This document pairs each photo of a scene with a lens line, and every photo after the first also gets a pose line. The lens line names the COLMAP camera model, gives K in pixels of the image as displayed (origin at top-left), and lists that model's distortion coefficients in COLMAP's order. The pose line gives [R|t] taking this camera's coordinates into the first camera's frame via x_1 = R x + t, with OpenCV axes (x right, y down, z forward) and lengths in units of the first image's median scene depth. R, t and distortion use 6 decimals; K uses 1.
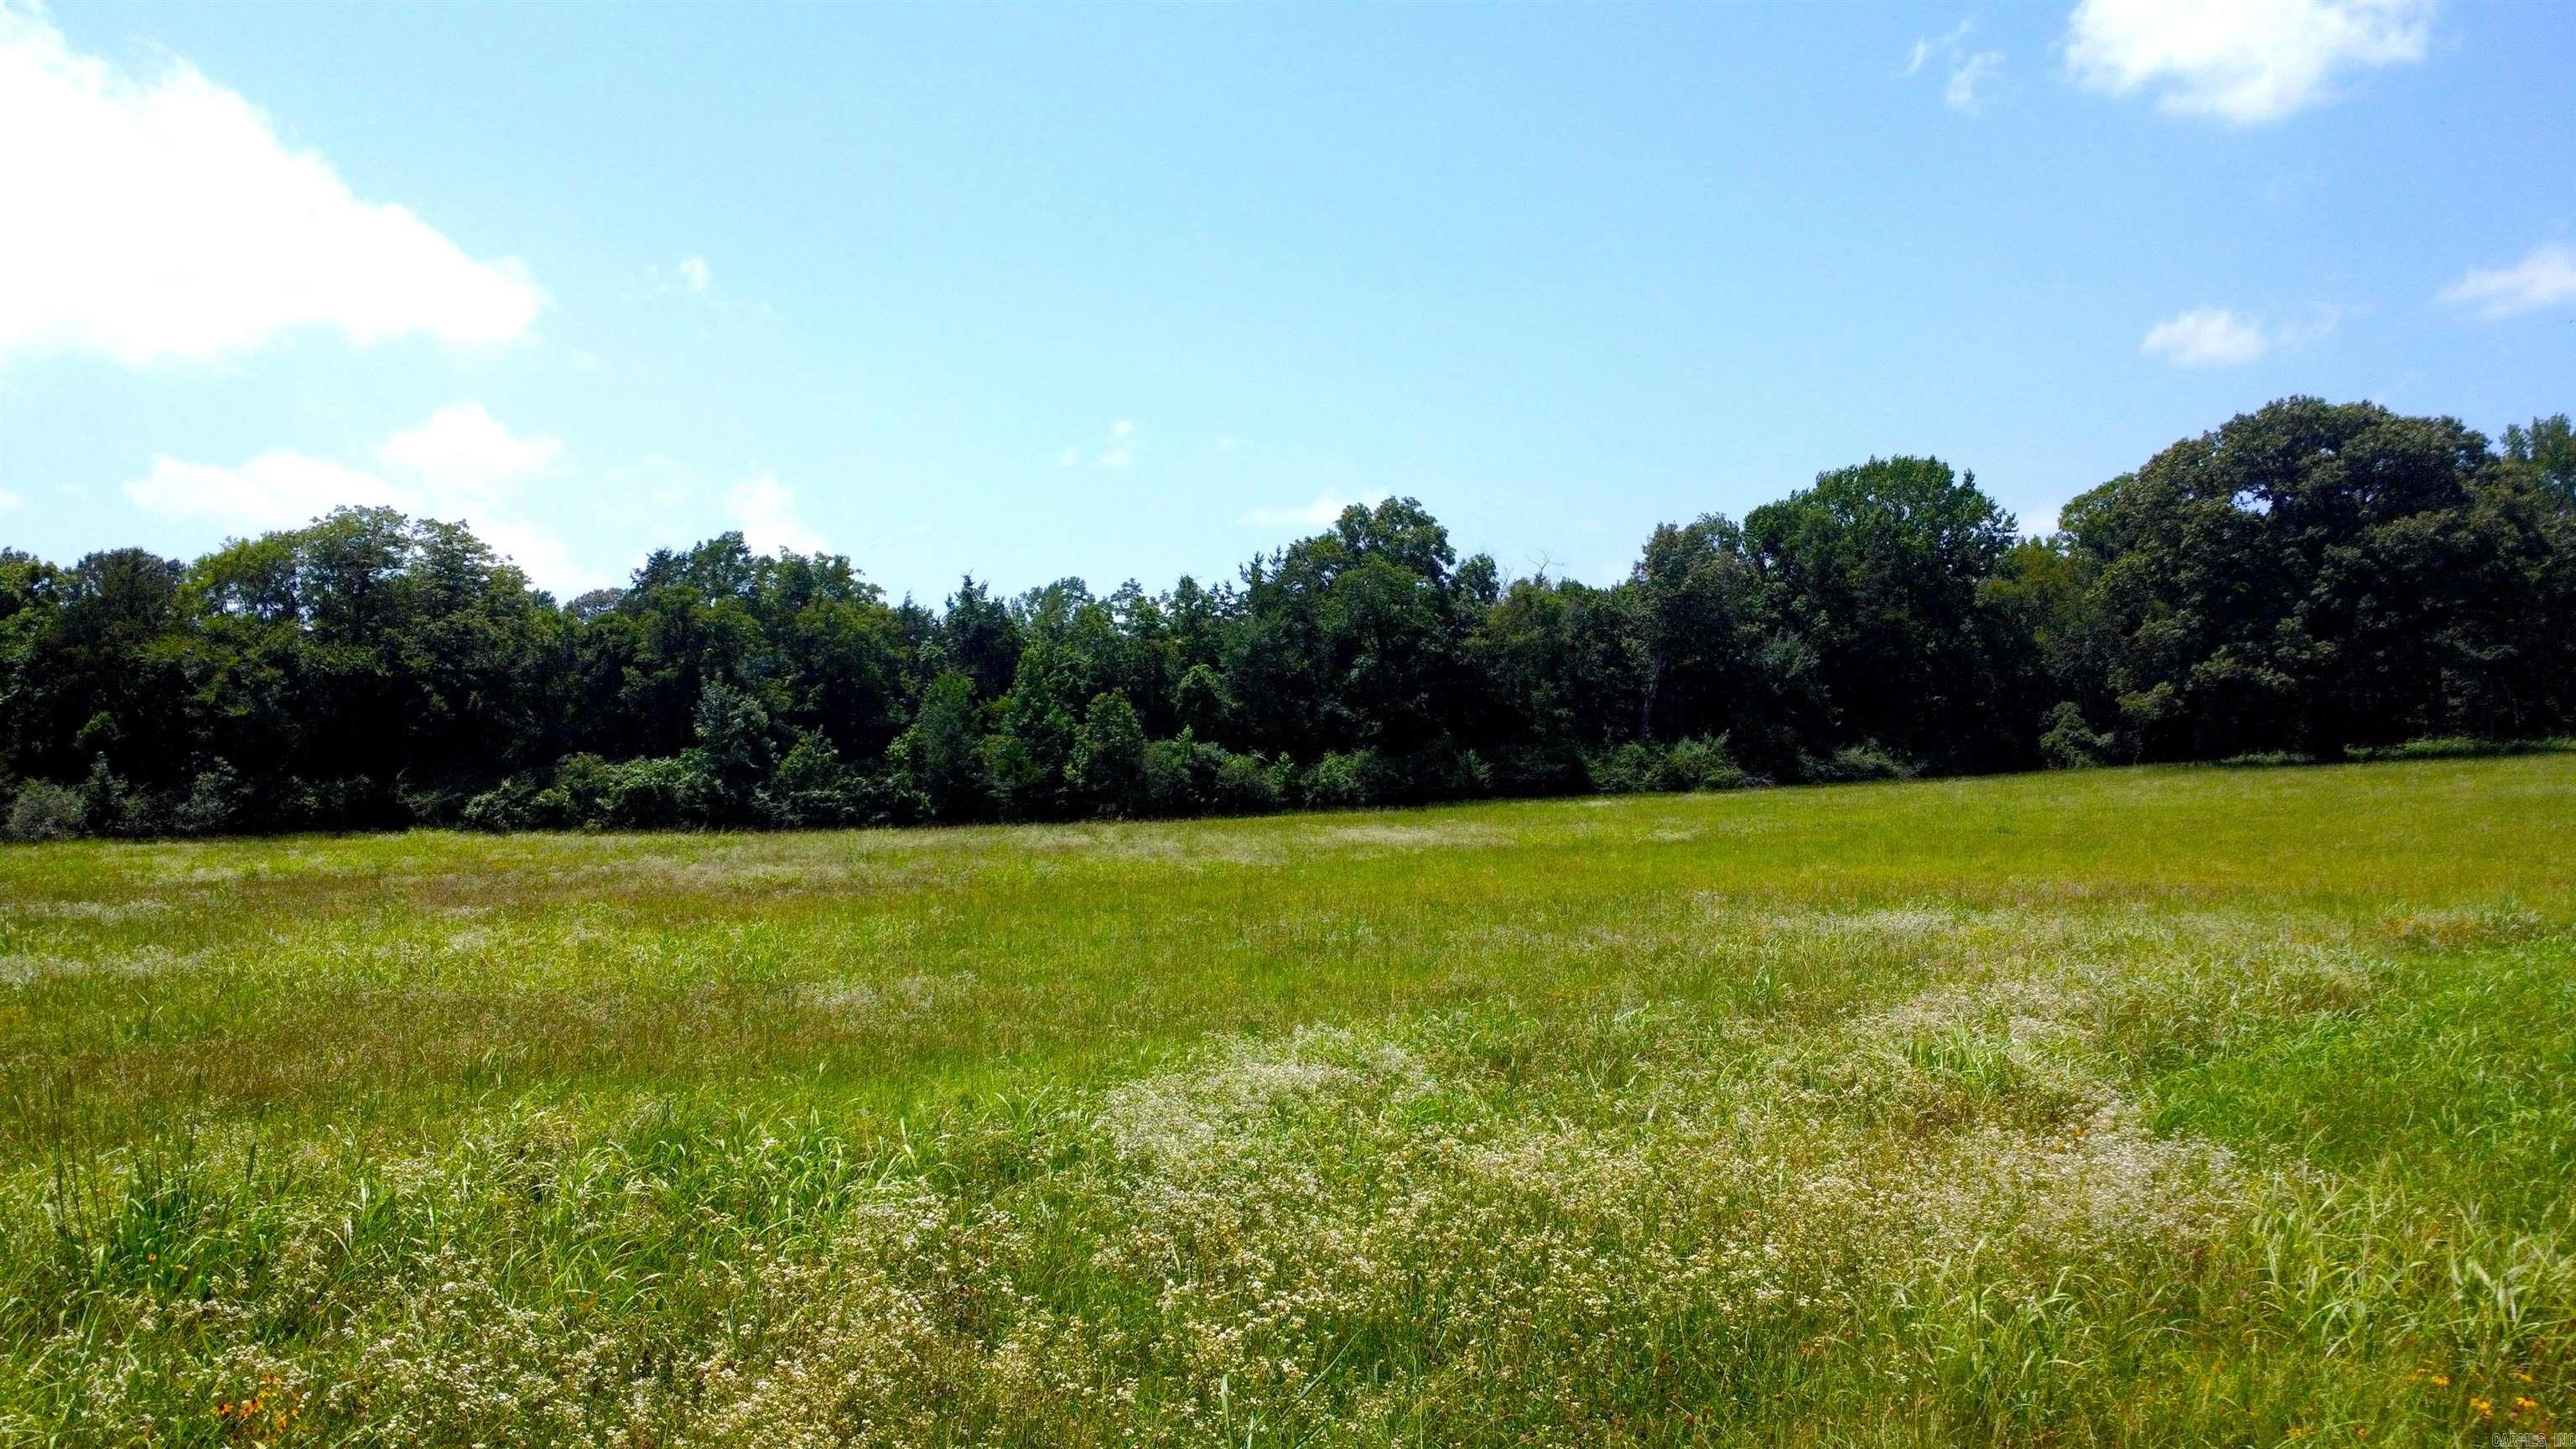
lens RADIAL K [[1870.5, 0, 1281.5], [0, 1870.5, 698.8], [0, 0, 1]] dist [-0.018473, -0.023537]
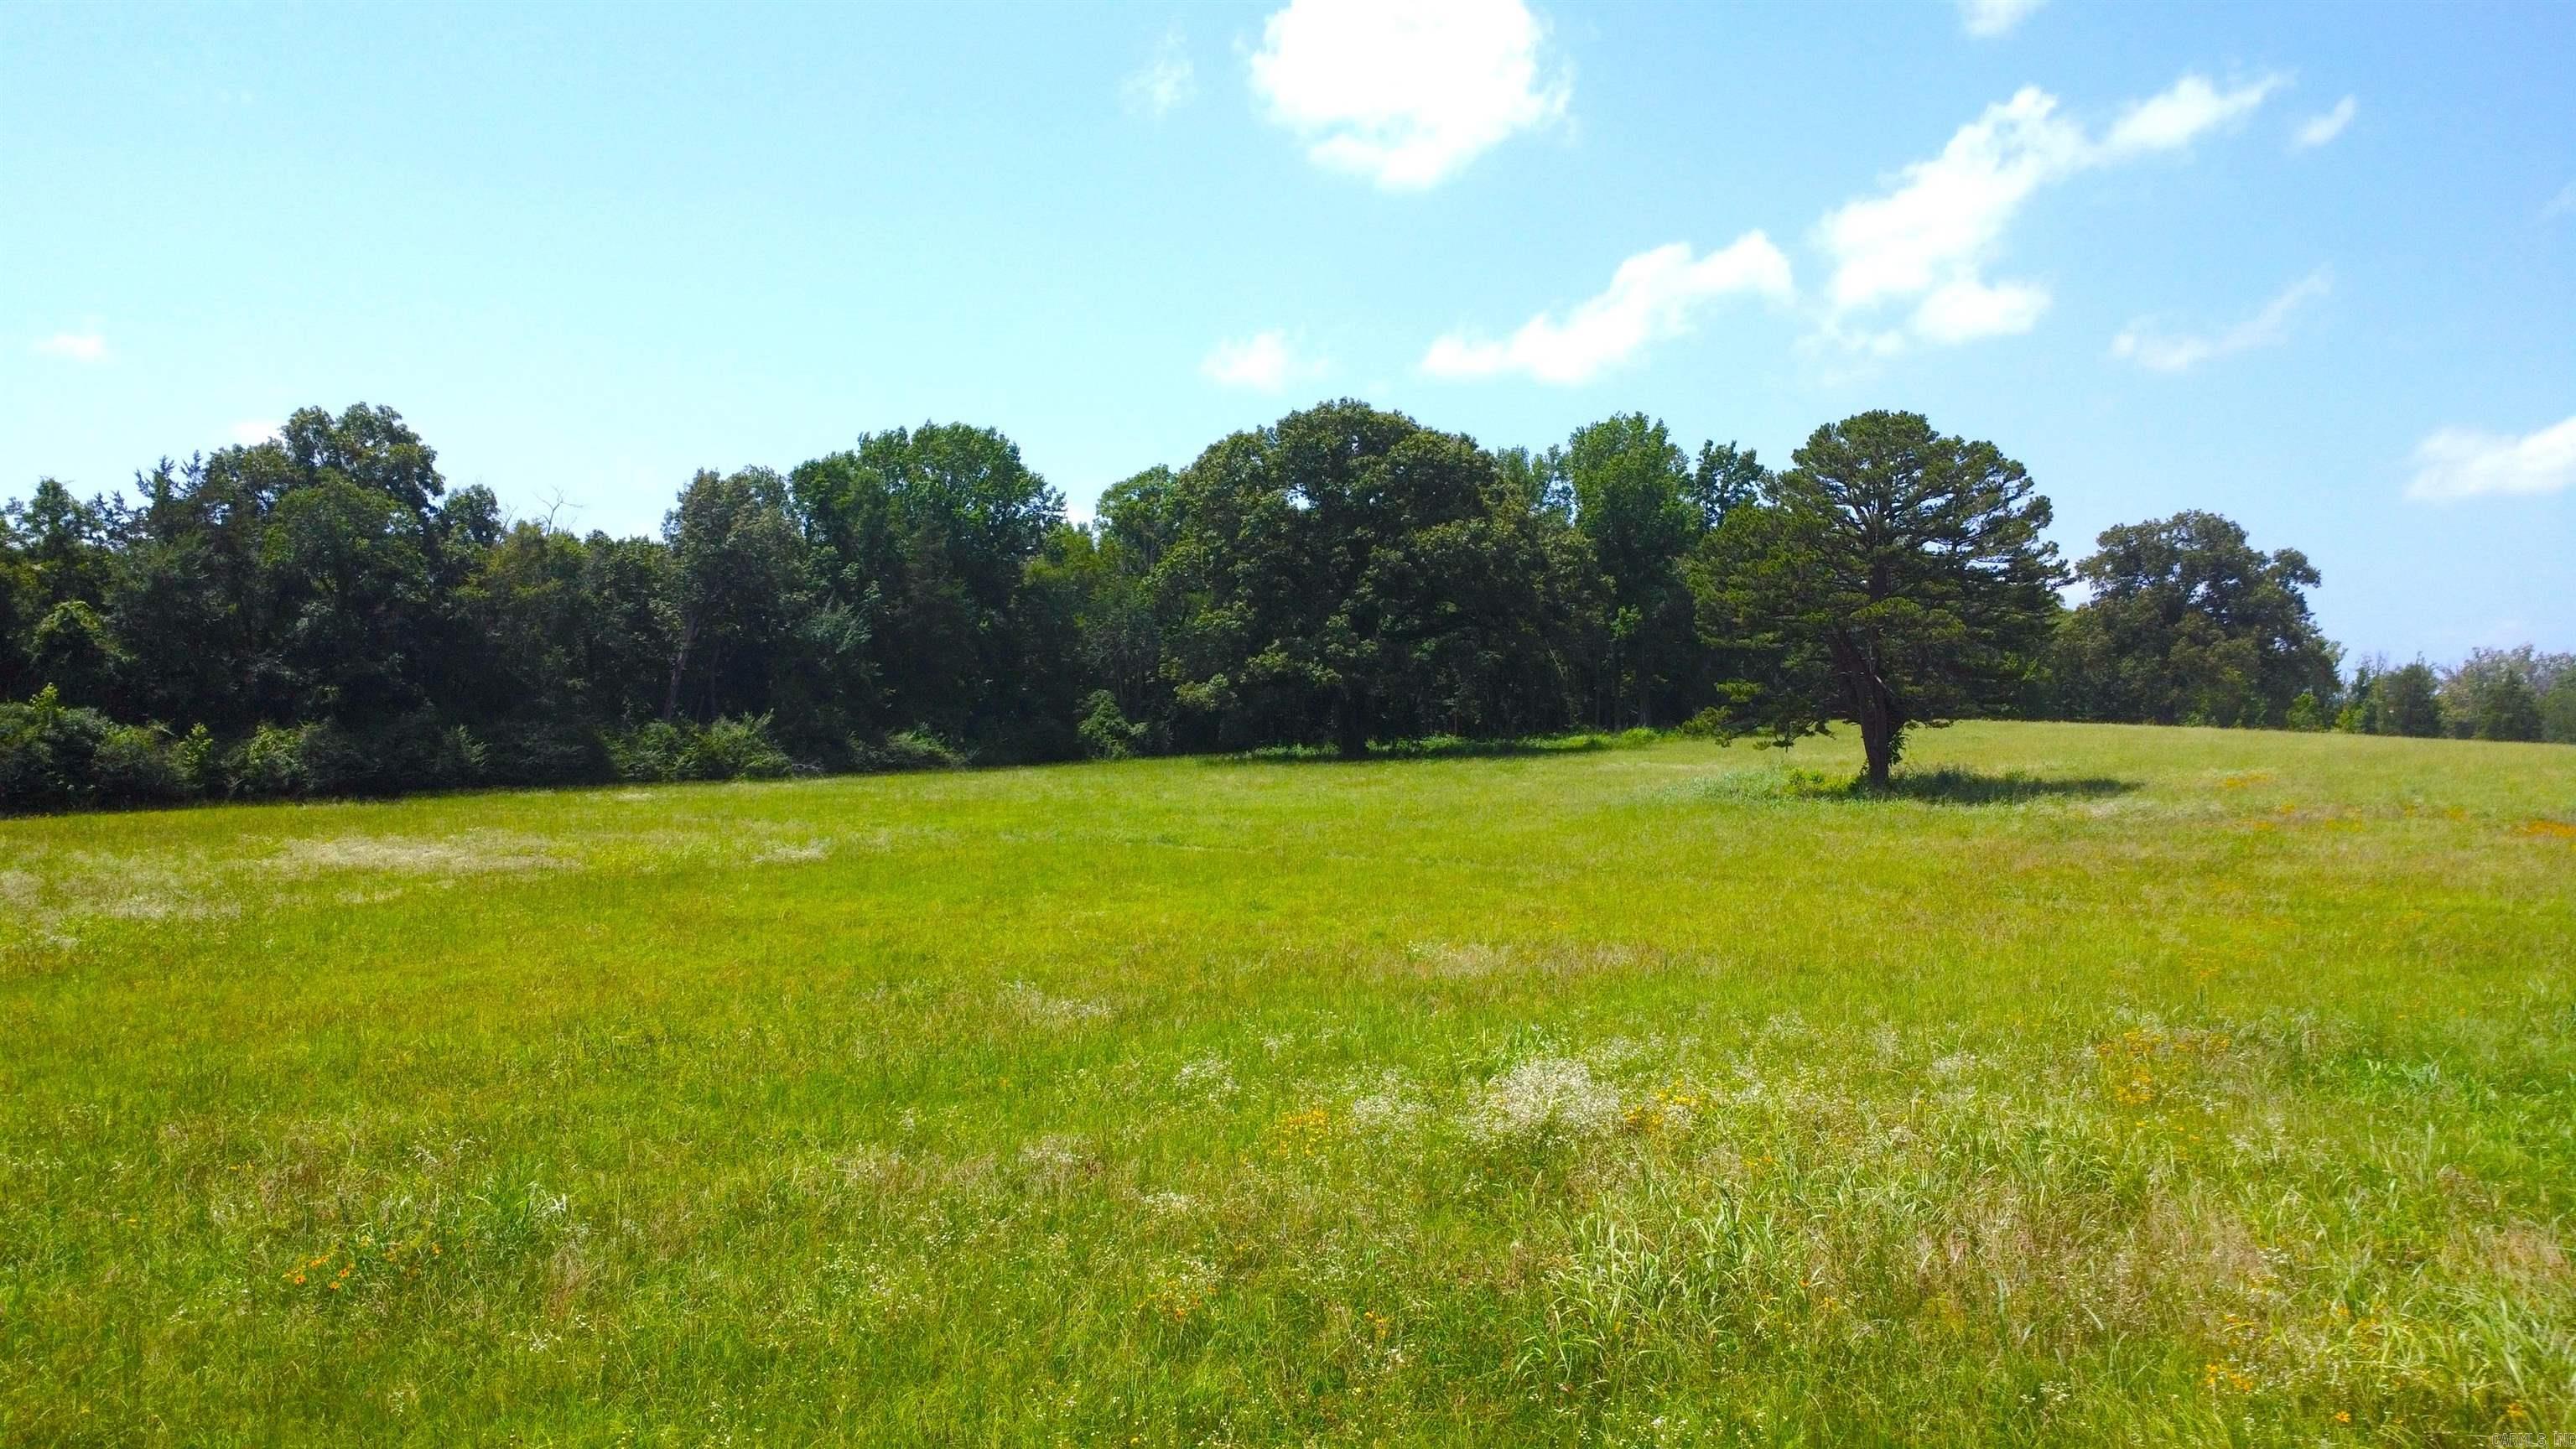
lens RADIAL K [[1870.5, 0, 1281.5], [0, 1870.5, 698.8], [0, 0, 1]] dist [-0.018473, -0.023537]
pose [[0.857442, 0.030242, 0.513692, -0.008366], [-0.036631, 0.999326, 0.002311, 0.001016], [-0.513276, -0.020798, 0.857972, 0.144618]]
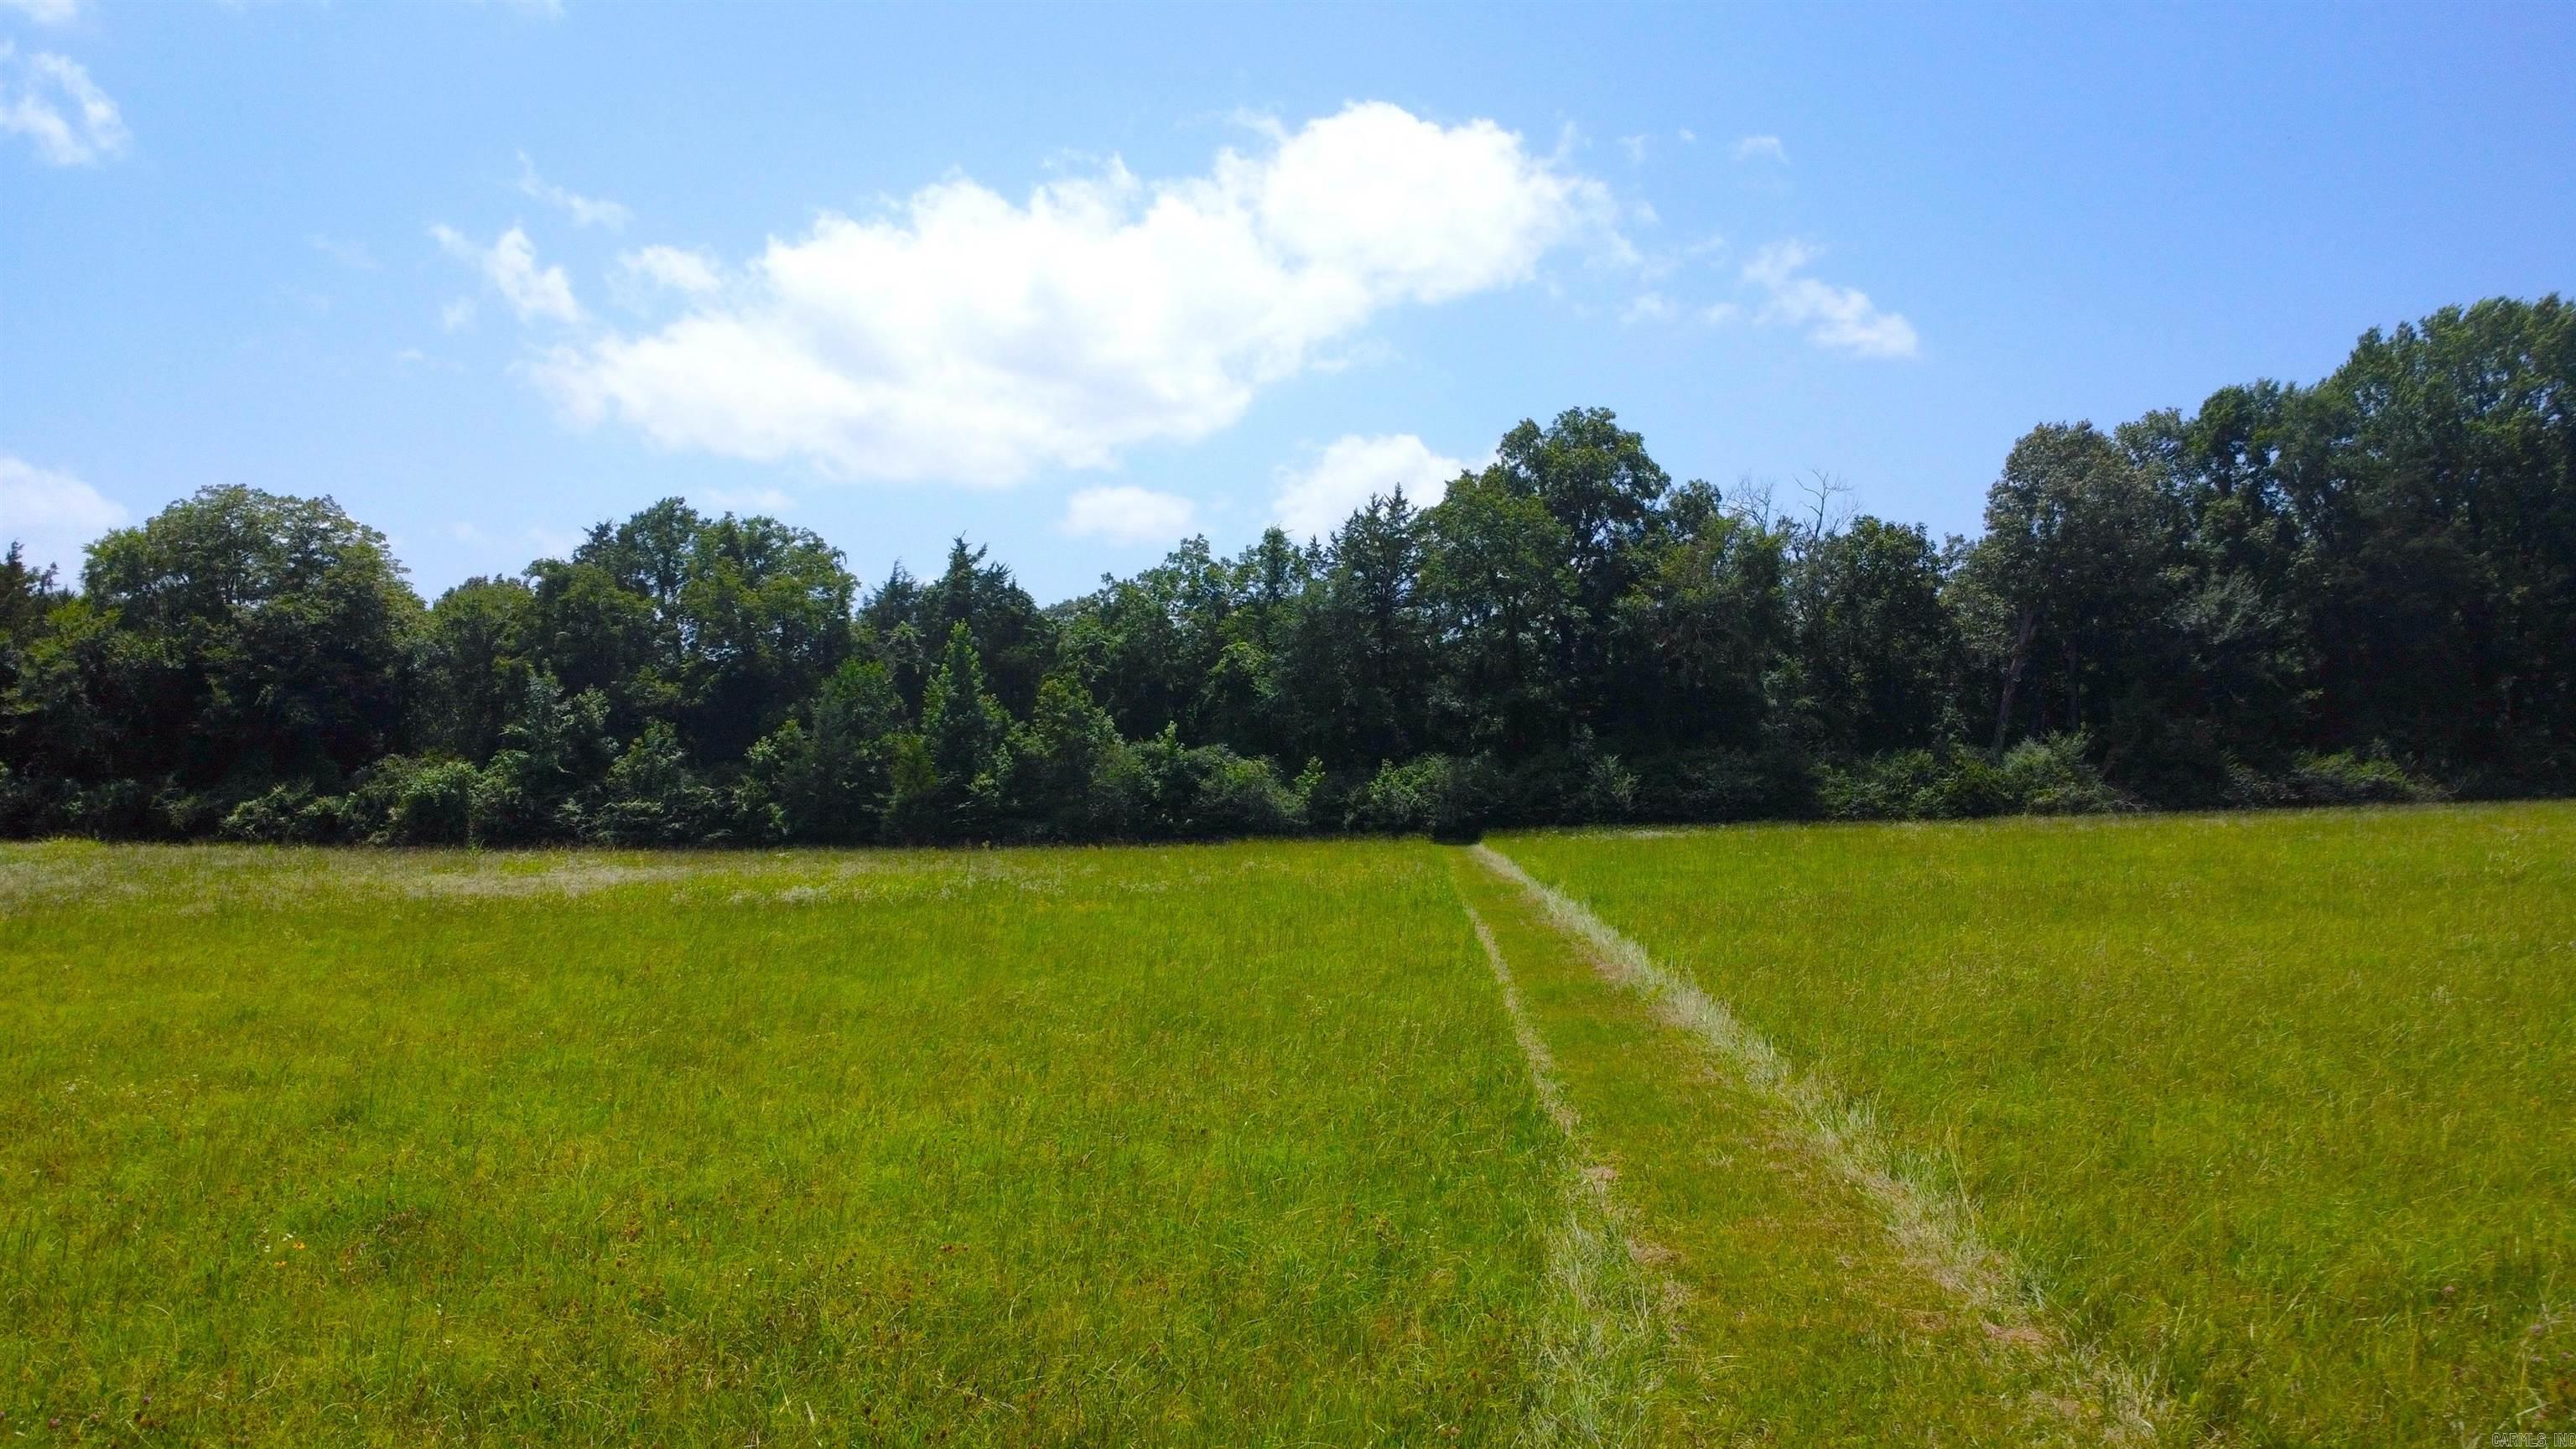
lens RADIAL K [[1946.8, 0, 1294.8], [0, 1946.8, 672.0], [0, 0, 1]] dist [-0.013791, -0.027296]
pose [[0.901236, -0.020421, -0.432847, 0.334841], [0.009208, 0.999566, -0.027986, 0.016826], [0.433231, 0.021236, 0.901033, 0.320875]]
